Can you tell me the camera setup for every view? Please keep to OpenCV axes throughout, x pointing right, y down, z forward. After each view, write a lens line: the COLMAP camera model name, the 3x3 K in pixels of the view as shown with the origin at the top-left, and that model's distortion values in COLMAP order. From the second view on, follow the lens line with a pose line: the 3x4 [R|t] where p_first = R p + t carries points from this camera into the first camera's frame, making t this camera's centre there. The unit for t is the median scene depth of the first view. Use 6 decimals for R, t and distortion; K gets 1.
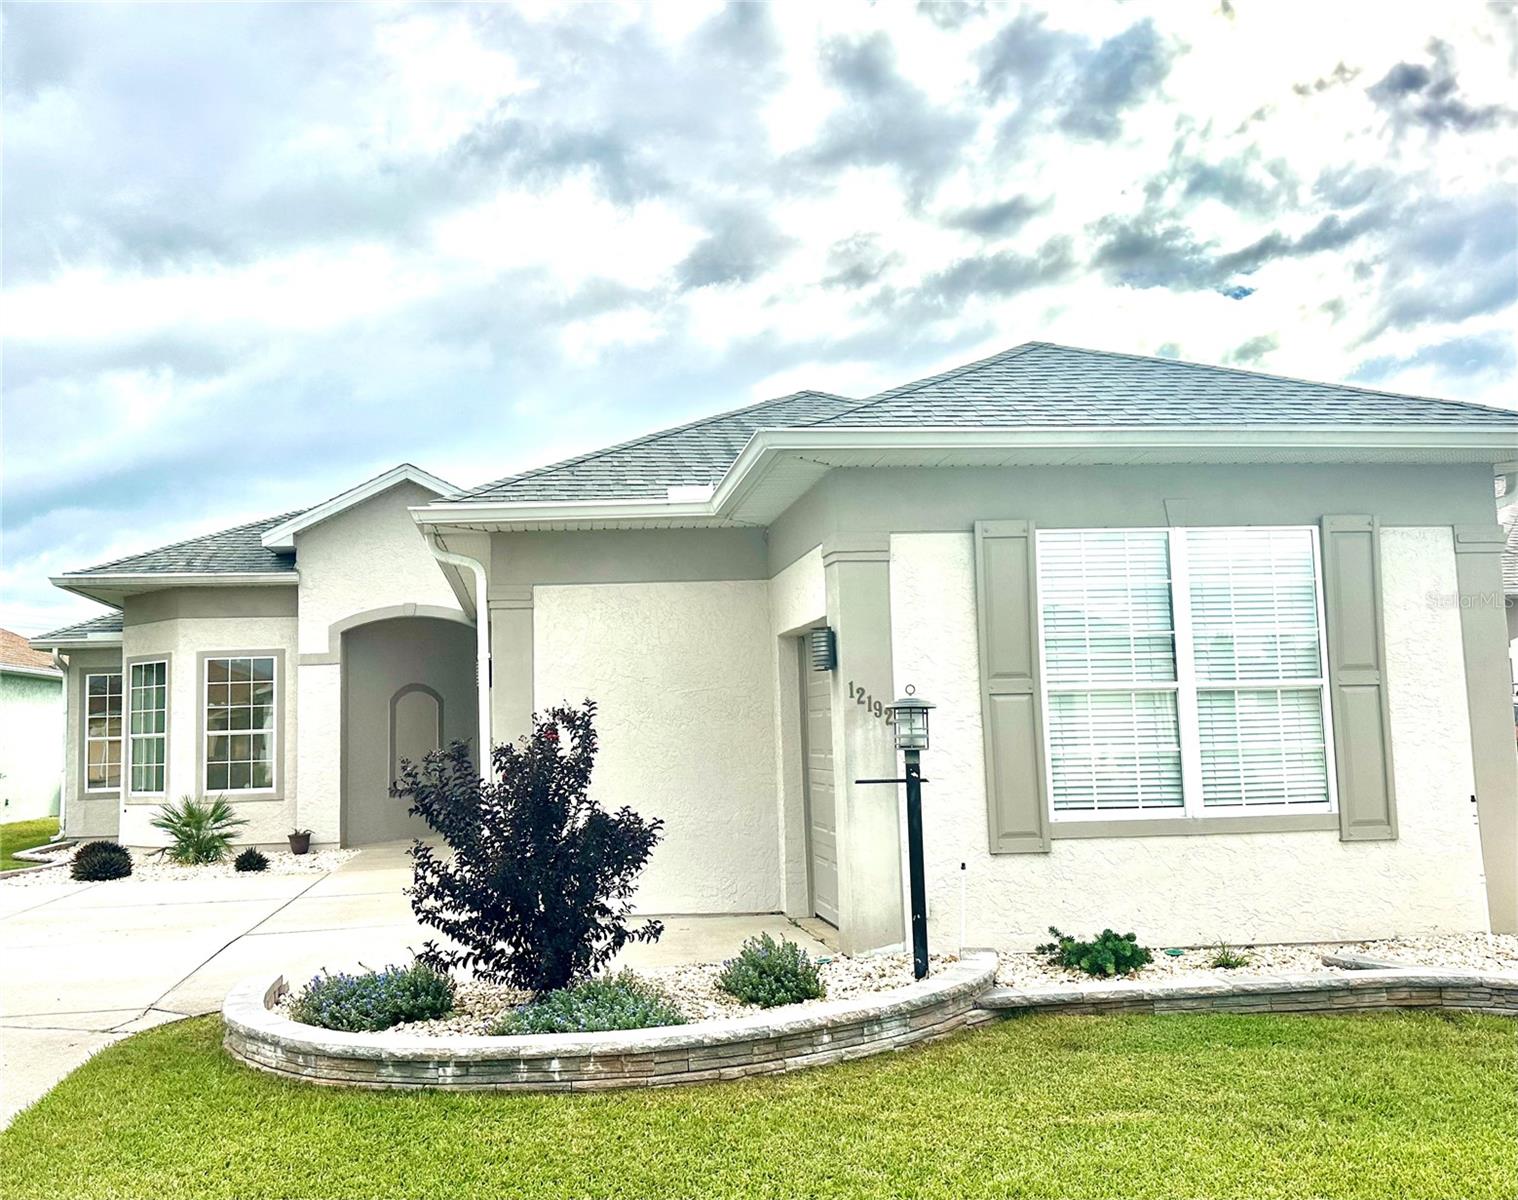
lens RADIAL K [[1352.6, 0, 701.9], [0, 1352.6, 588.0], [0, 0, 1]] dist [0.065829, -0.039513]
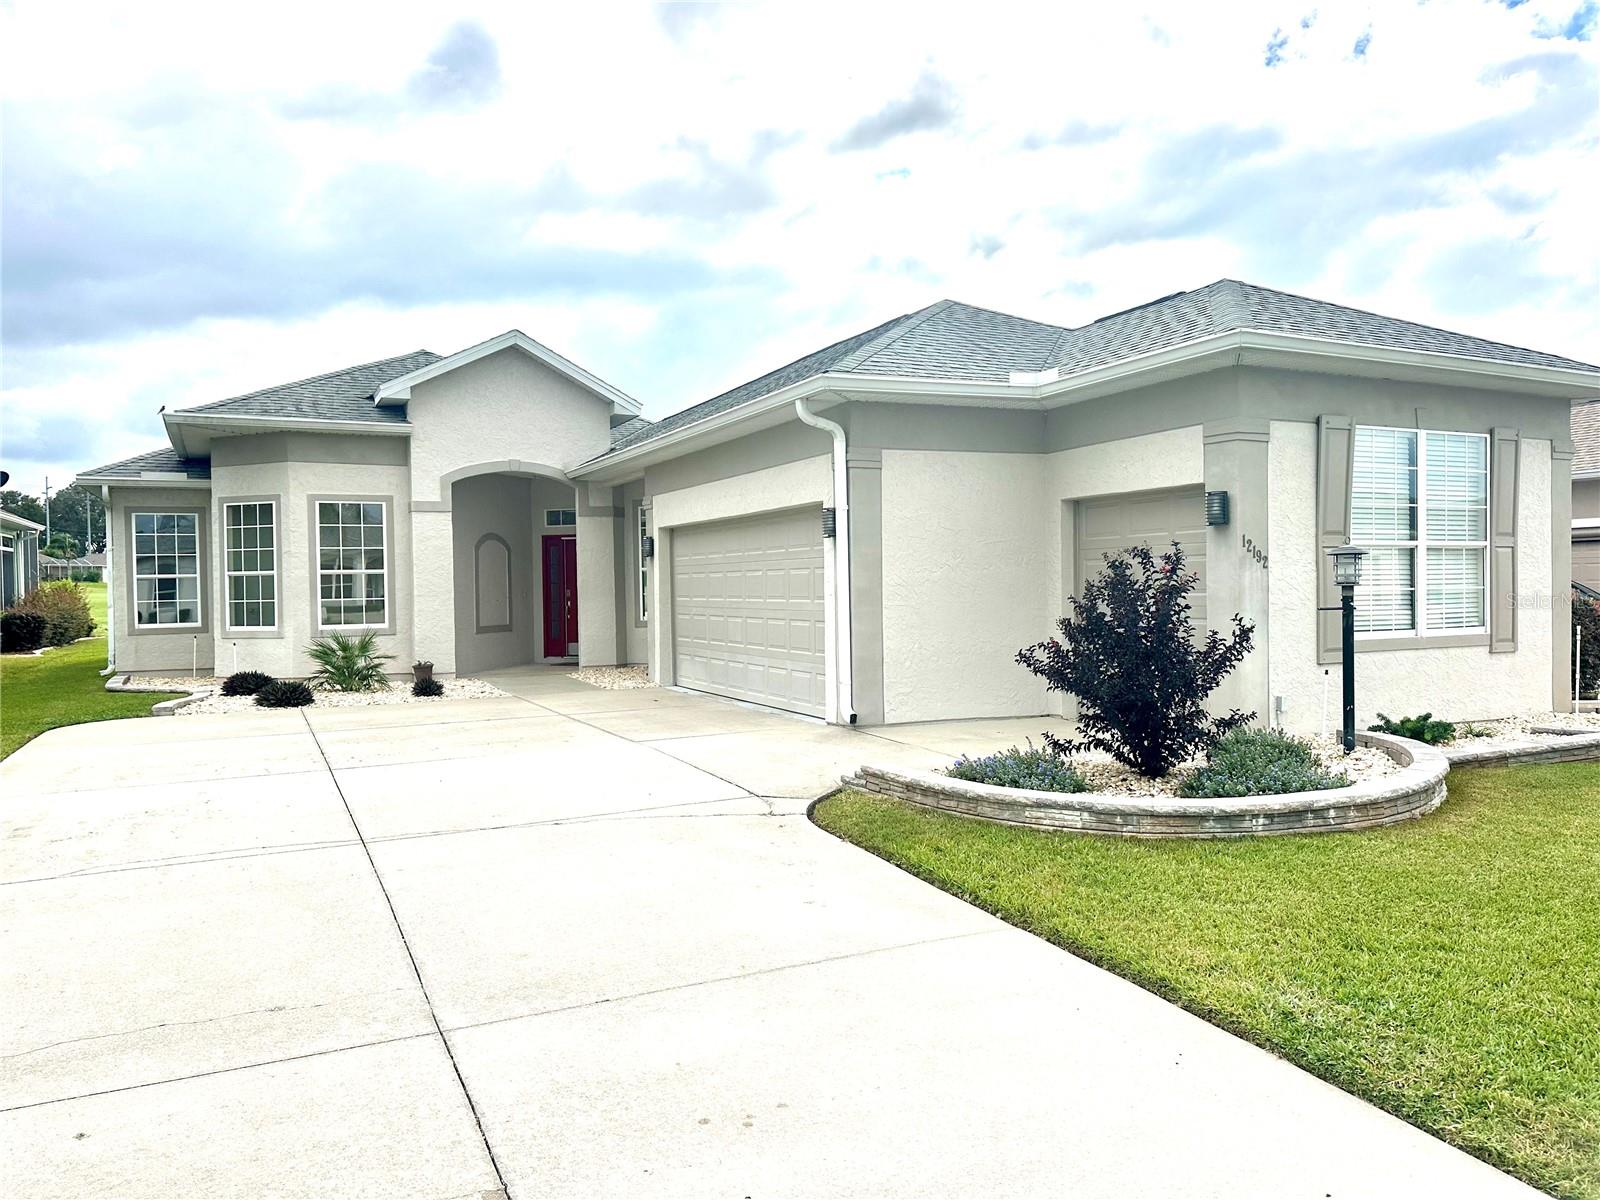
lens RADIAL K [[1117.4, 0, 796.9], [0, 1117.4, 610.5], [0, 0, 1]] dist [0.052903, -0.066400]
pose [[0.945095, 0.008125, 0.326695, -0.614572], [-0.048137, 0.992247, 0.114577, 0.036452], [-0.323231, -0.124012, 0.938159, 0.111033]]
